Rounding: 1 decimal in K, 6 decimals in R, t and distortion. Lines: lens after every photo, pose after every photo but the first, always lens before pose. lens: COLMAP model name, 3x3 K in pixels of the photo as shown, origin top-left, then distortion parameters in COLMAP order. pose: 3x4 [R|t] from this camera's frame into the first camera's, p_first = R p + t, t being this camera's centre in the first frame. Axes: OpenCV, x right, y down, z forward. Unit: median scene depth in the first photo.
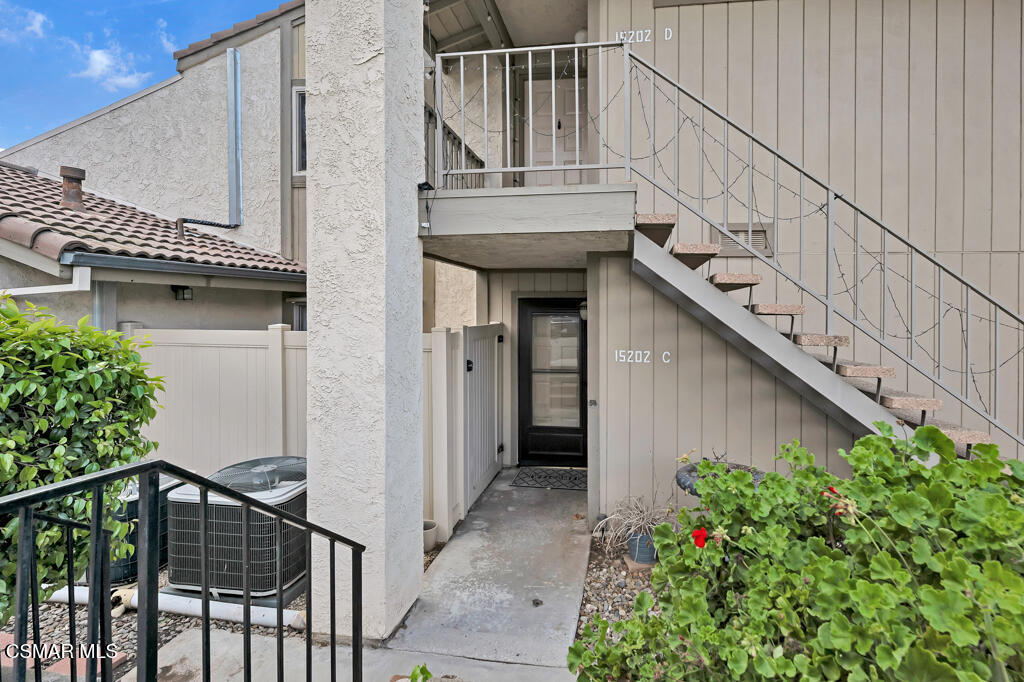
lens RADIAL K [[468.4, 0, 515.1], [0, 468.4, 340.1], [0, 0, 1]] dist [0.008684, -0.001808]
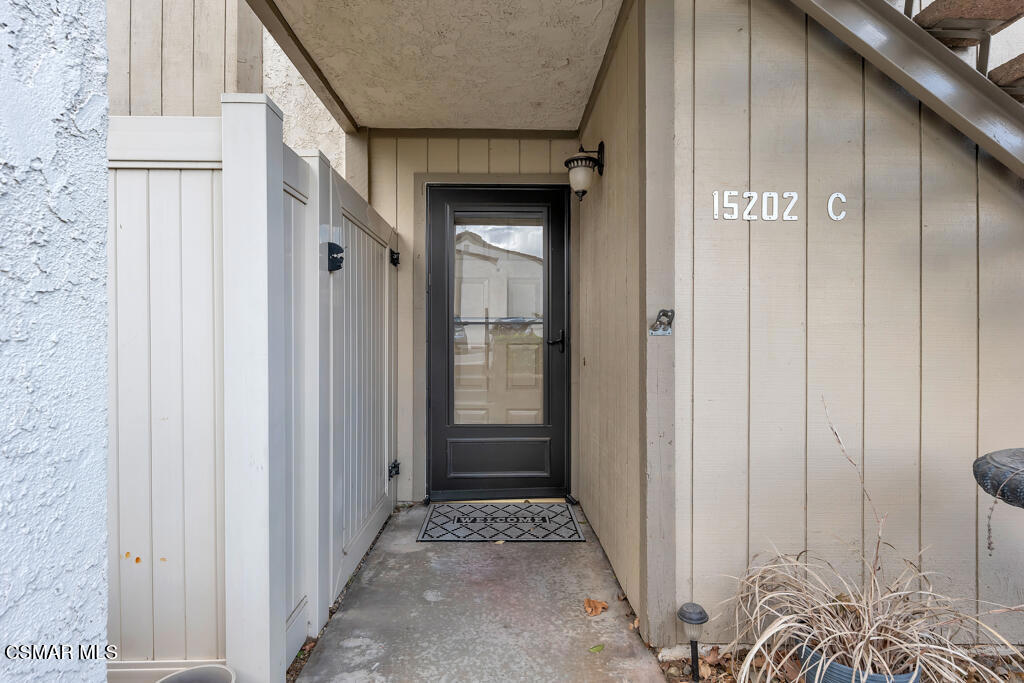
lens RADIAL K [[611.4, 0, 513.2], [0, 611.4, 339.5], [0, 0, 1]] dist [0.008776, 0.000545]
pose [[0.980662, 0.002805, 0.195690, -0.039406], [-0.001699, 0.999982, -0.005816, 0.105370], [-0.195703, 0.005371, 0.980648, 0.359593]]
